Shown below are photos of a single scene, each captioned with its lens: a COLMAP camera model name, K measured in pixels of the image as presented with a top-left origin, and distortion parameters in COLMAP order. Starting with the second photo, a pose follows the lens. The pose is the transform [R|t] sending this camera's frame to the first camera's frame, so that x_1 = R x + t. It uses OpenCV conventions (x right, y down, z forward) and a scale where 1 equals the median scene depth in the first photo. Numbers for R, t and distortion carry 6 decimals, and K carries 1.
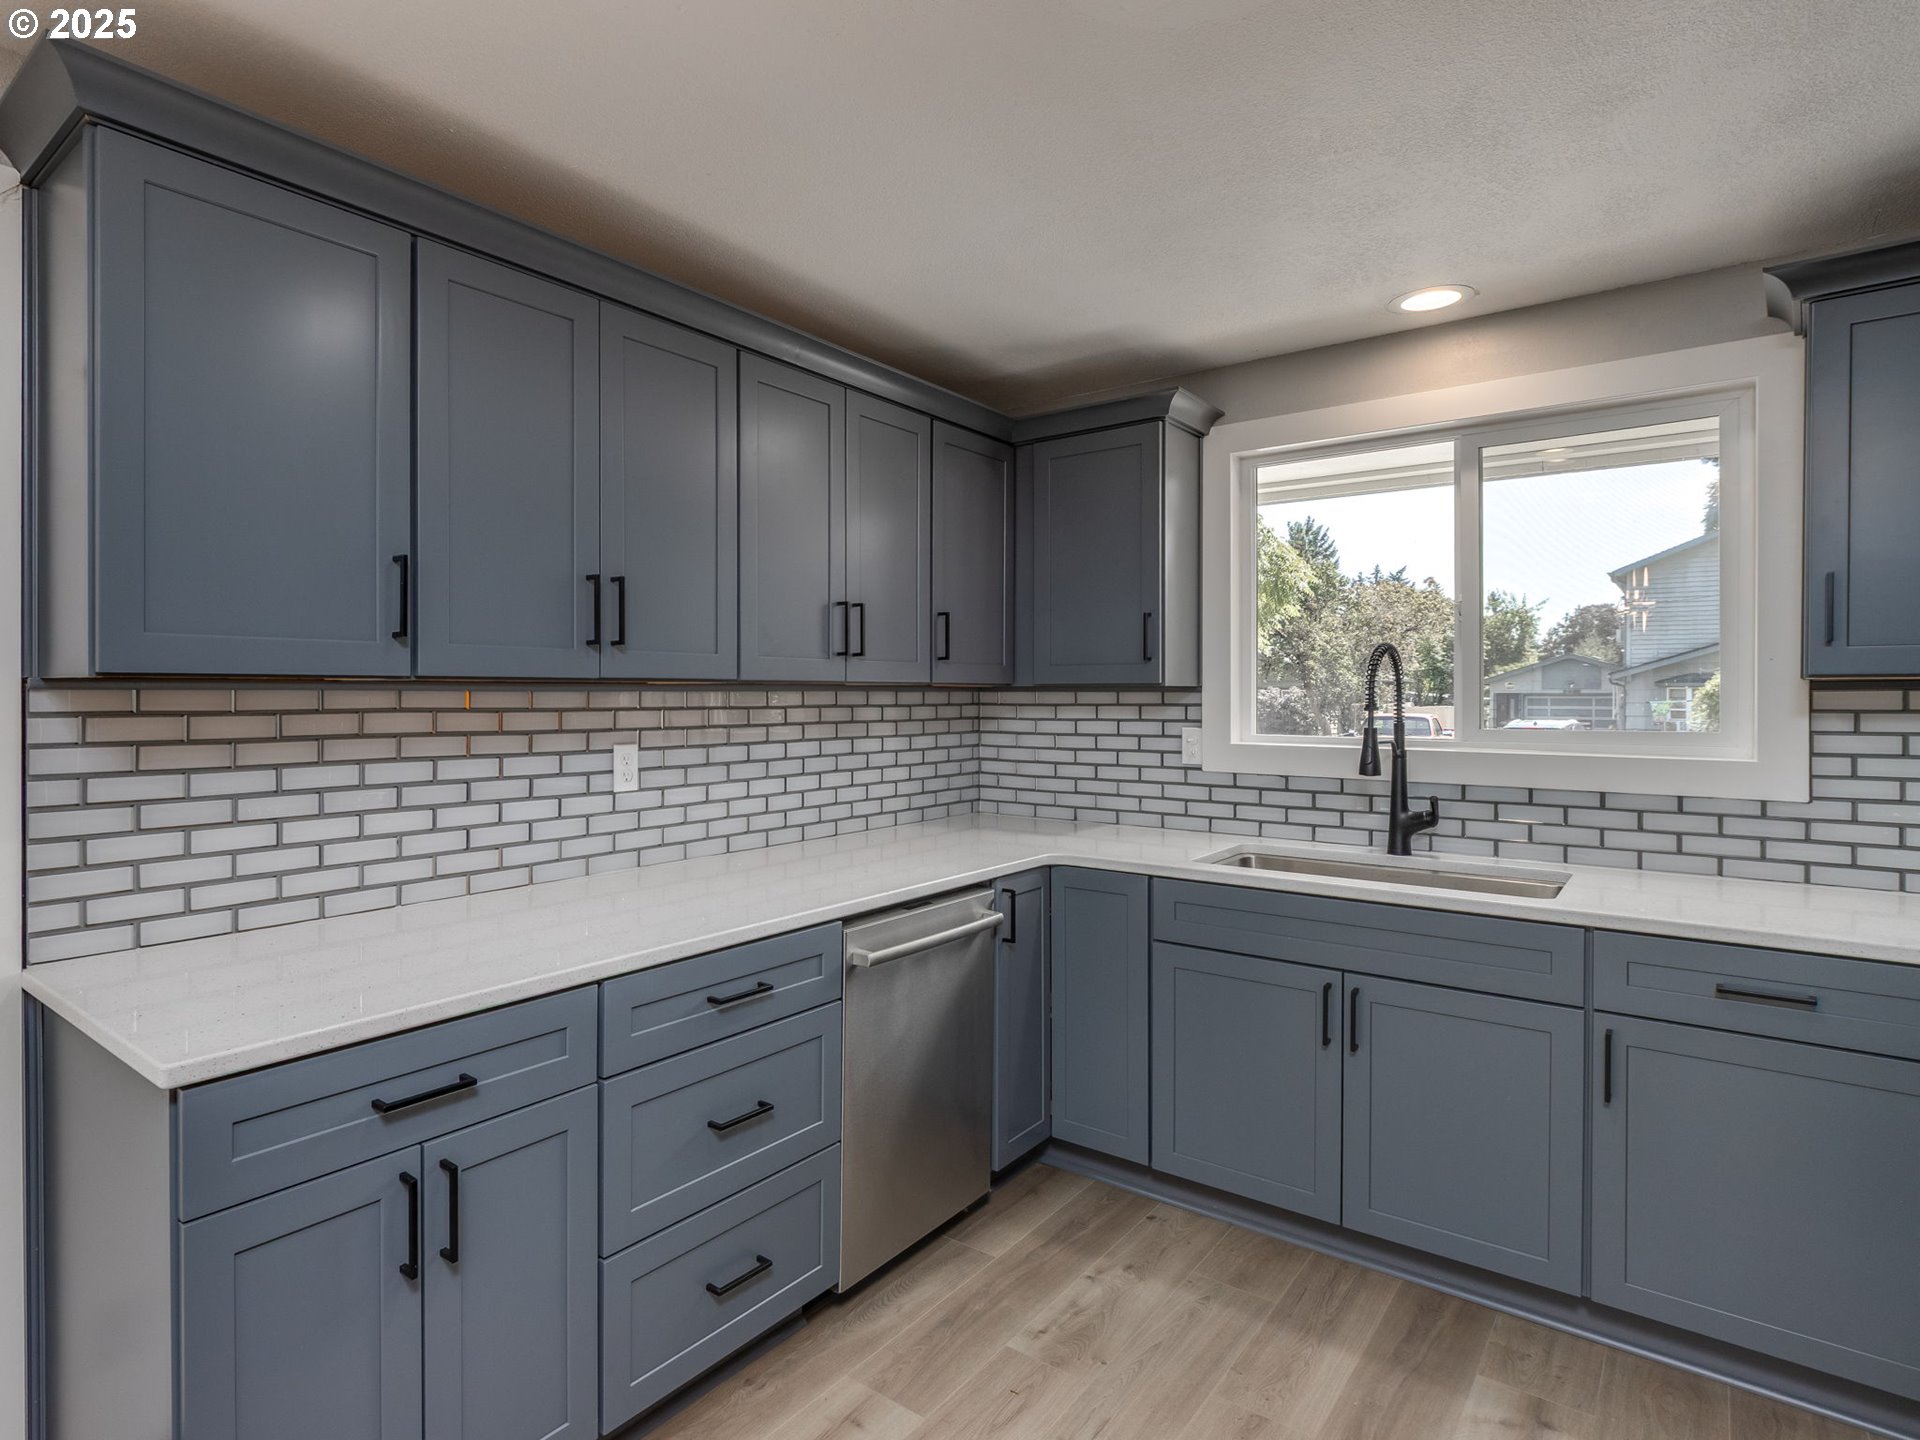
lens RADIAL K [[1028.1, 0, 836.3], [0, 1028.1, 702.1], [0, 0, 1]] dist [-0.003784, -0.003071]
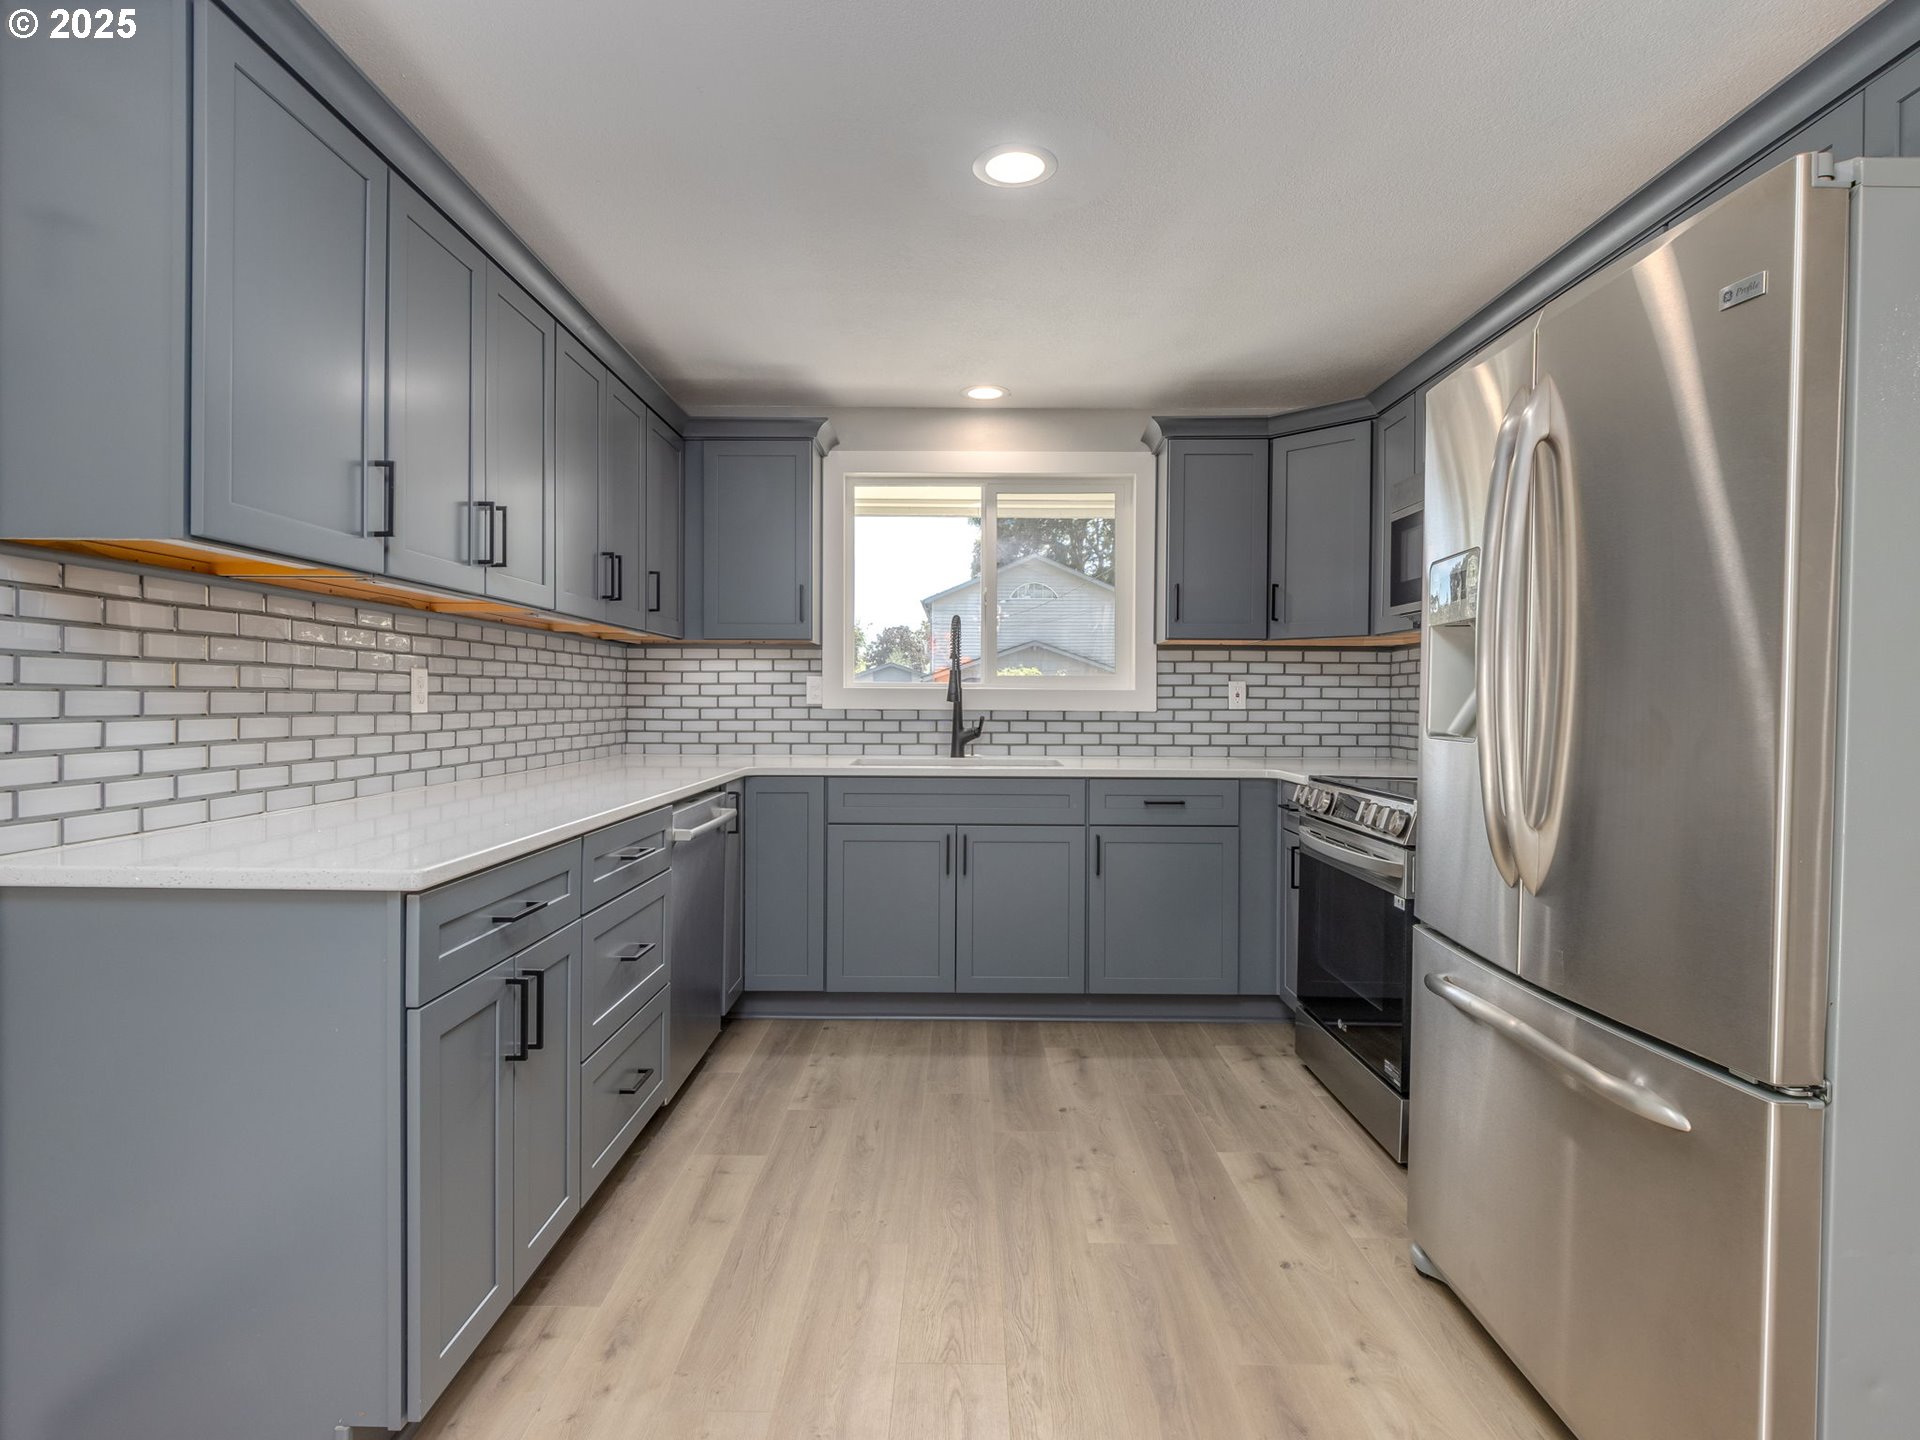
lens RADIAL K [[992.9, 0, 952.7], [0, 992.9, 710.3], [0, 0, 1]] dist [-0.002574, -0.001000]
pose [[0.770710, -0.005369, 0.637163, -0.409326], [0.000966, 0.999973, 0.007258, 0.073509], [-0.637185, -0.004979, 0.770695, -0.120750]]
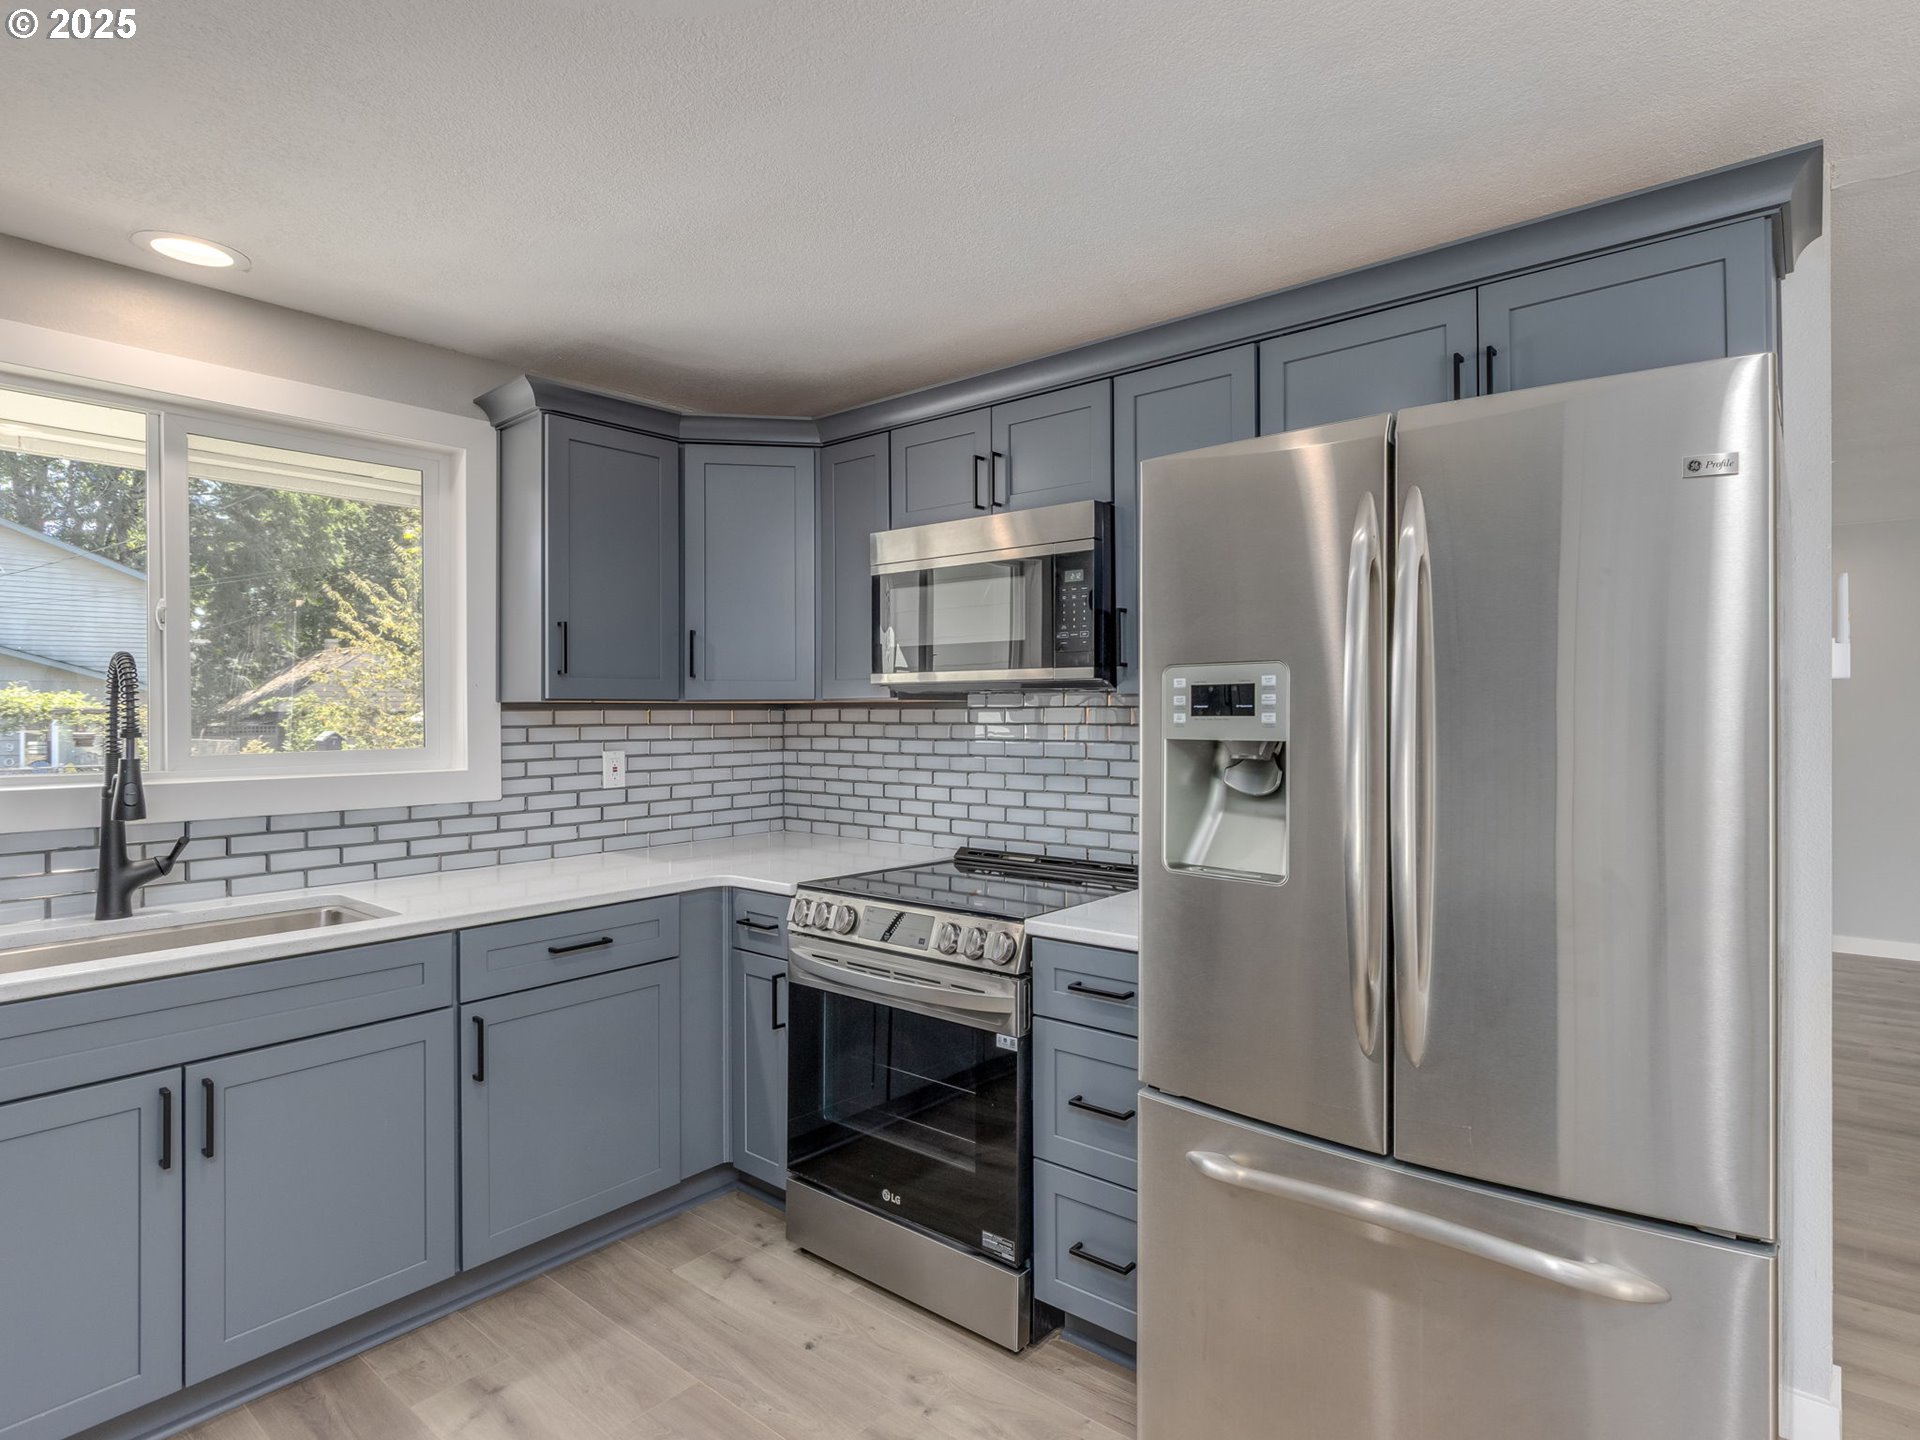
lens RADIAL K [[1009.1, 0, 1089.0], [0, 1009.1, 707.9], [0, 0, 1]] dist [-0.001844, -0.003653]
pose [[-0.061153, 0.000347, 0.998128, -0.296705], [0.014312, 0.999897, 0.000529, -0.004814], [-0.998026, 0.014318, -0.061152, 0.312705]]
